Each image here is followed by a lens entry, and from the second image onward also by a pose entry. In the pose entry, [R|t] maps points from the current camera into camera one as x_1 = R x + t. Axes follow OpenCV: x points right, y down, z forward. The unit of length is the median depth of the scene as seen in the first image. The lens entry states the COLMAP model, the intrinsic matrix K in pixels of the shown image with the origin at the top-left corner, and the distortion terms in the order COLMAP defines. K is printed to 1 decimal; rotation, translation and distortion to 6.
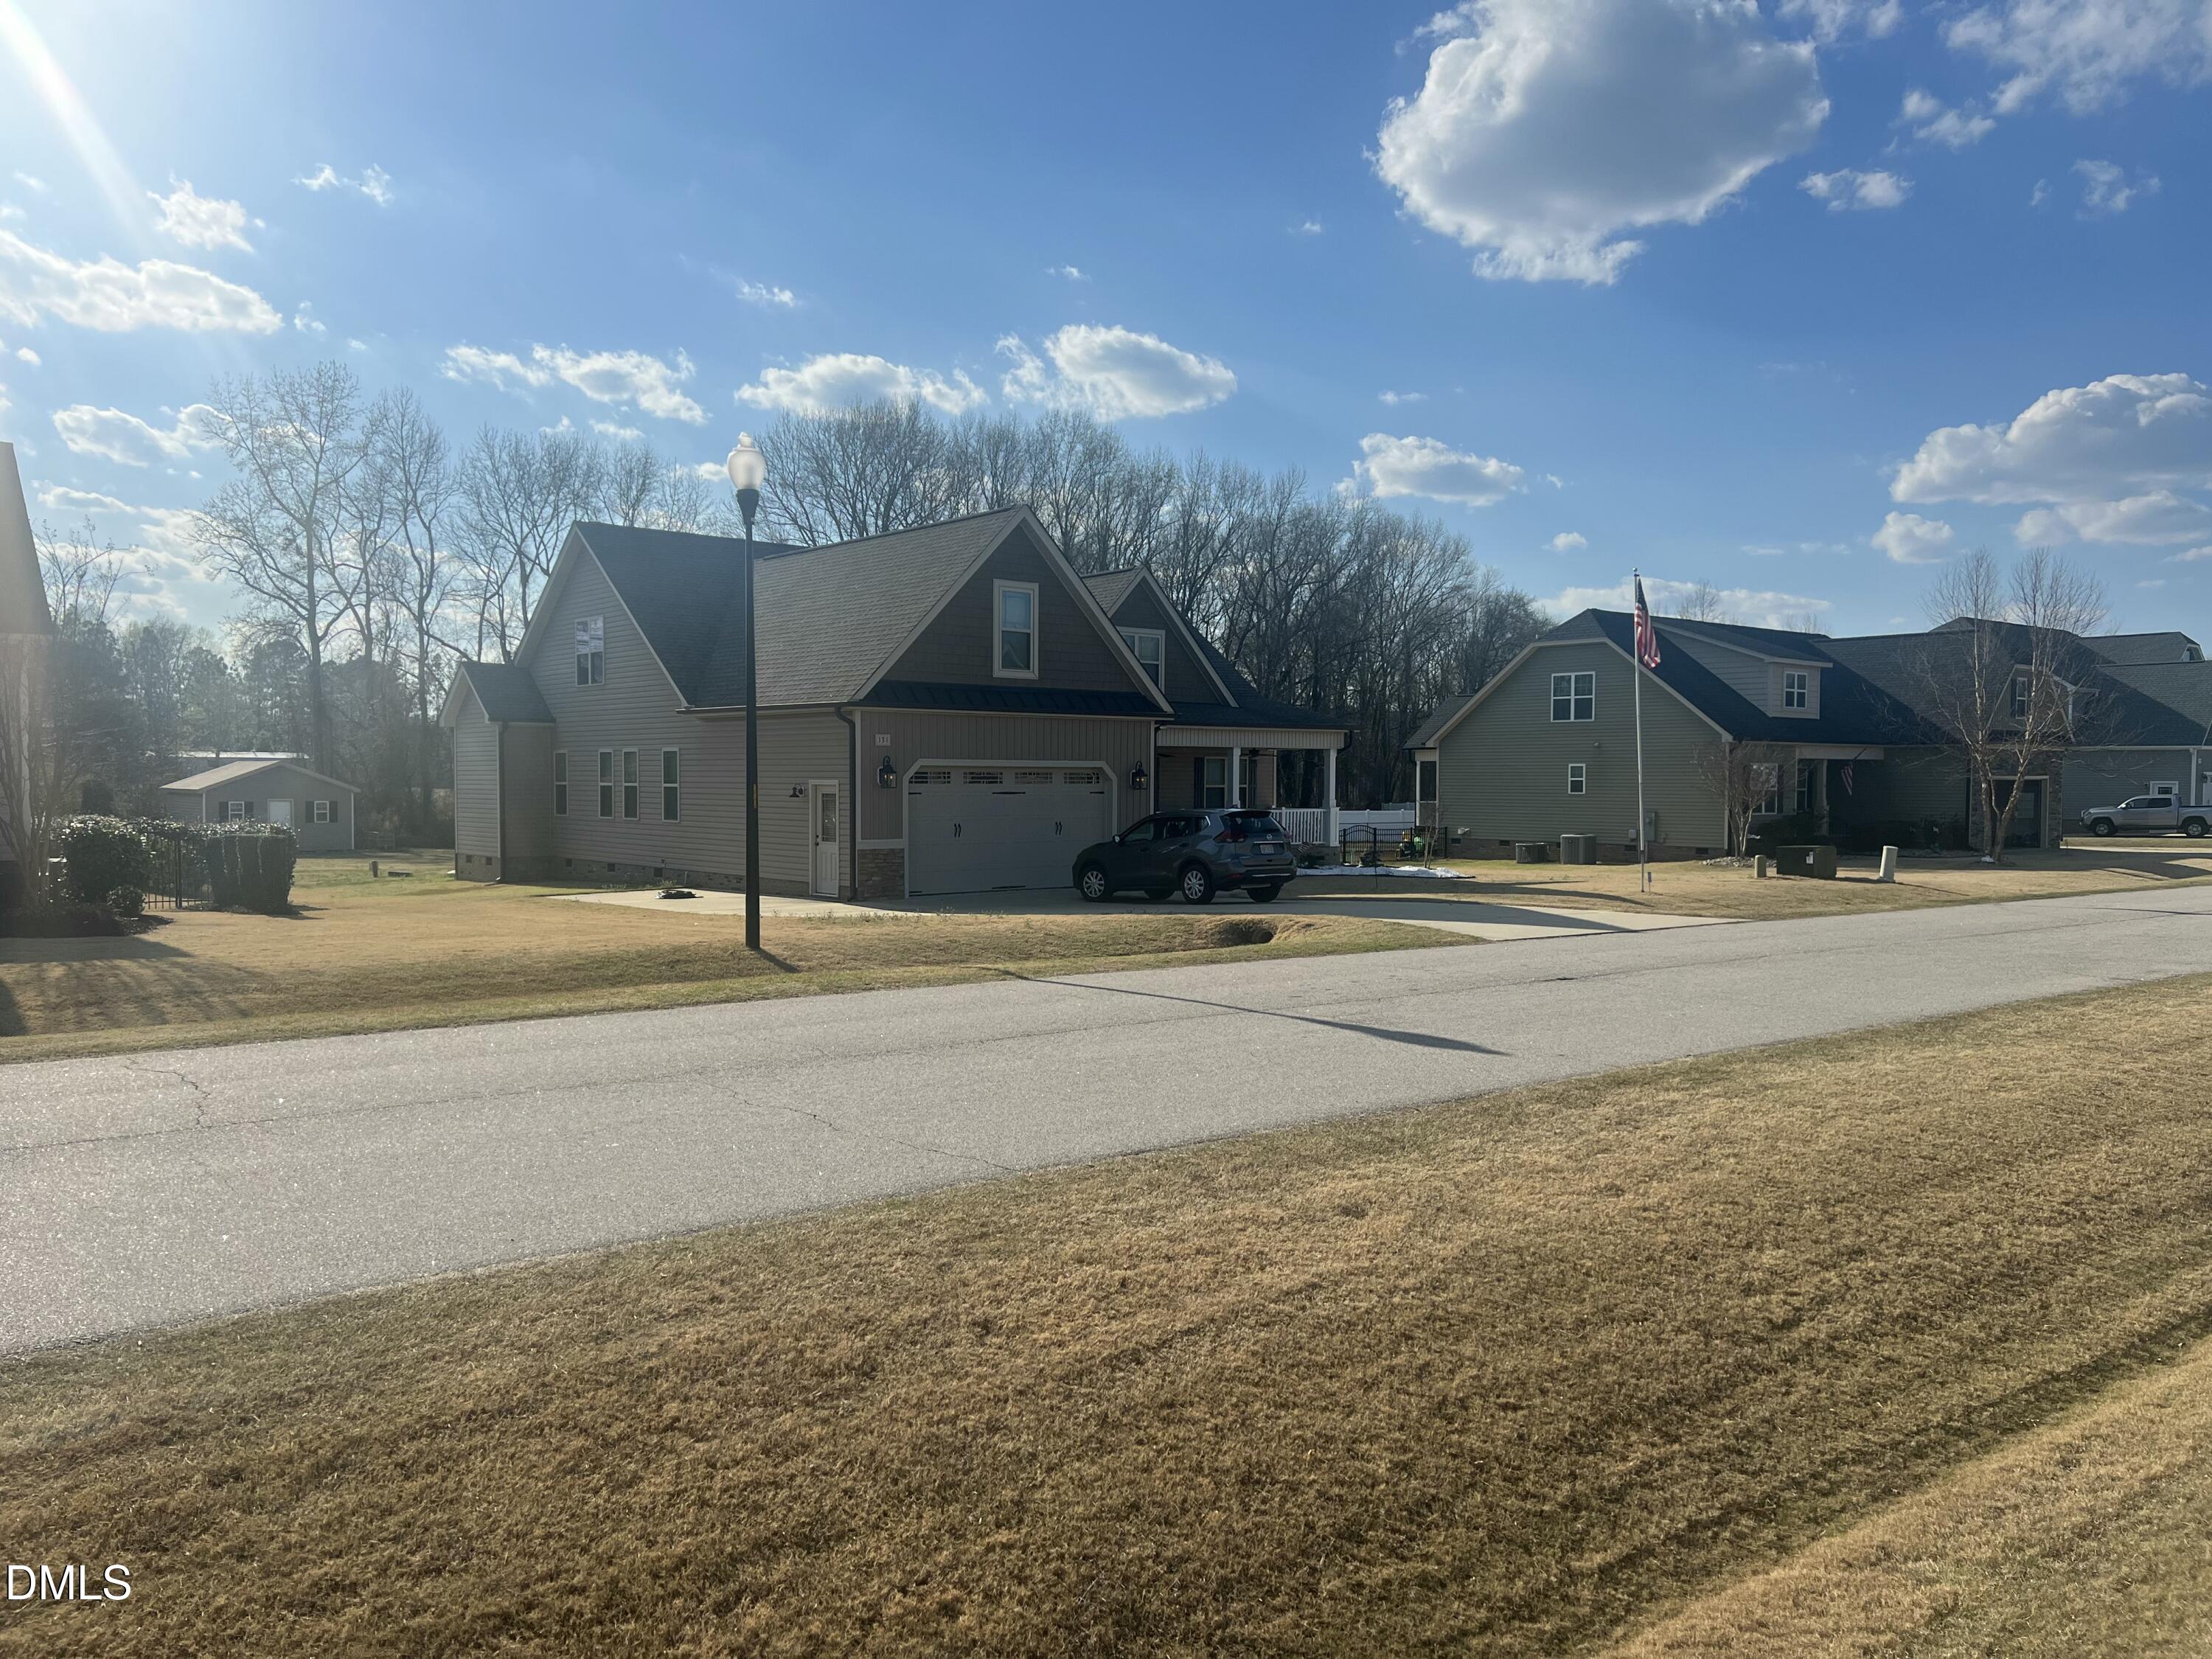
lens RADIAL K [[1674.2, 0, 1106.0], [0, 1674.2, 829.5], [0, 0, 1]] dist [0.001877, -0.000895]
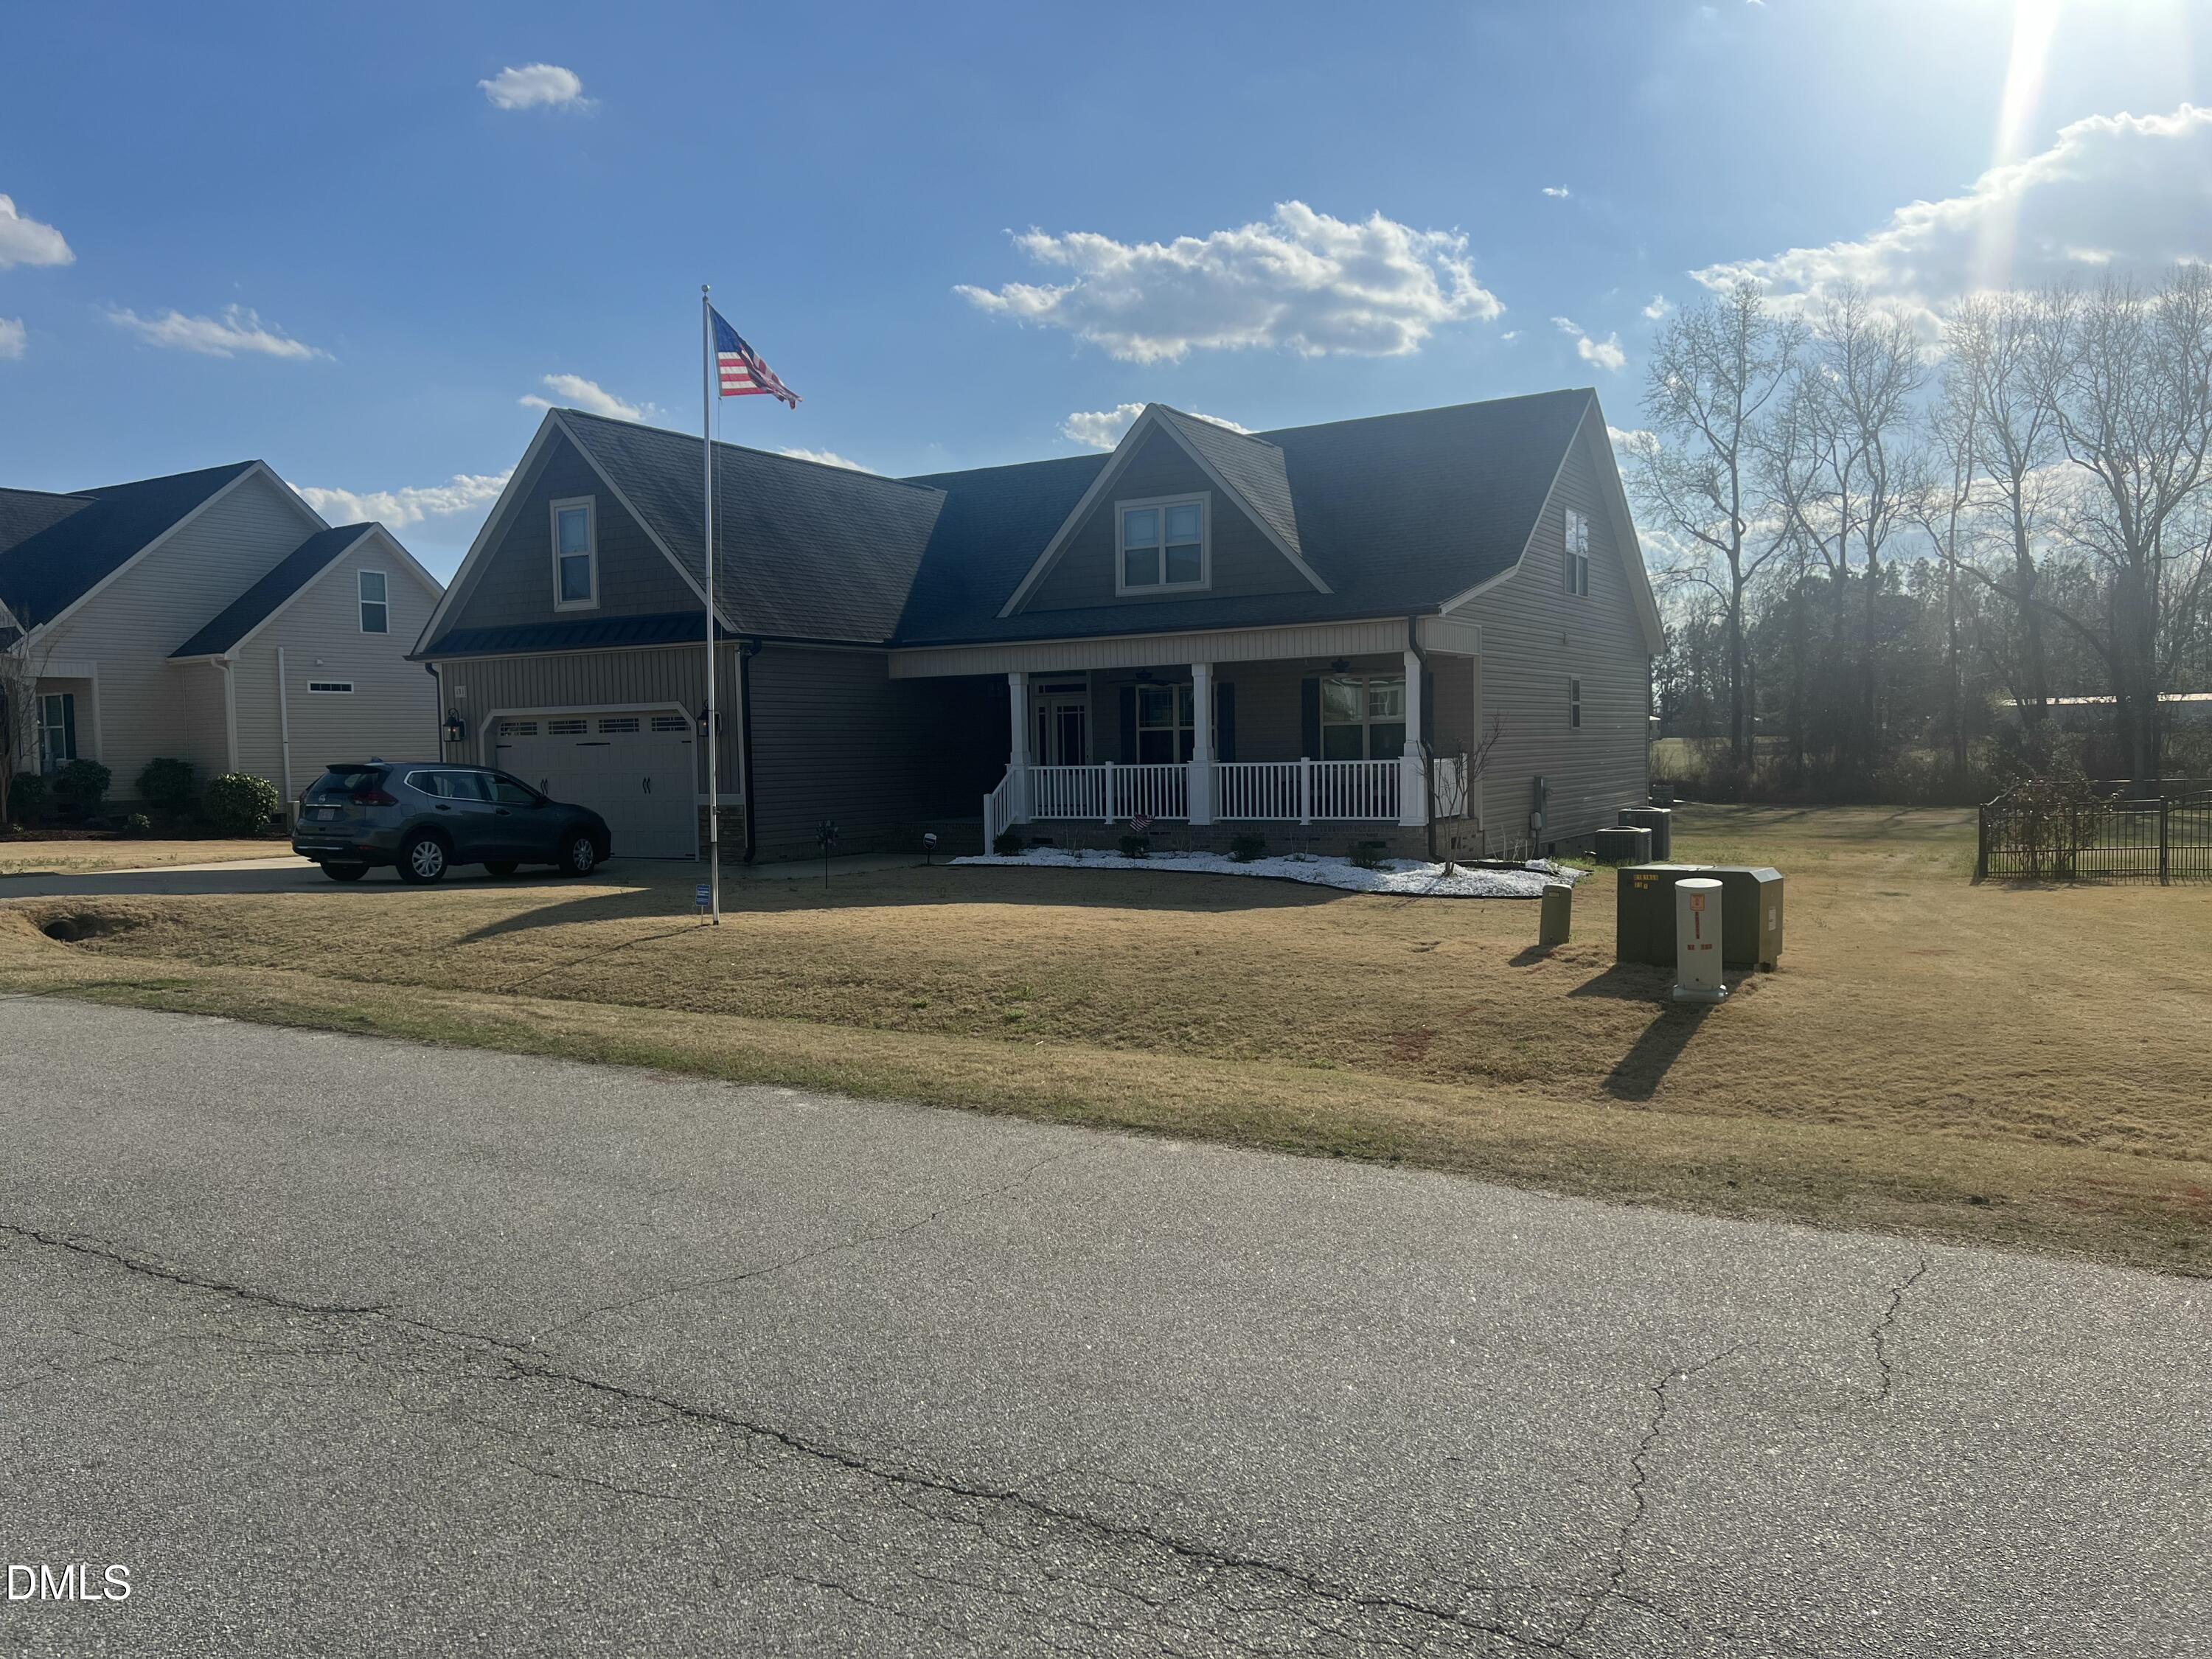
lens RADIAL K [[1674.2, 0, 1106.0], [0, 1674.2, 829.5], [0, 0, 1]] dist [0.001877, -0.000895]
pose [[0.312580, 0.043348, -0.948902, 0.851312], [-0.011505, 0.999058, 0.041850, -0.017289], [0.949822, -0.002164, 0.312784, 0.988701]]
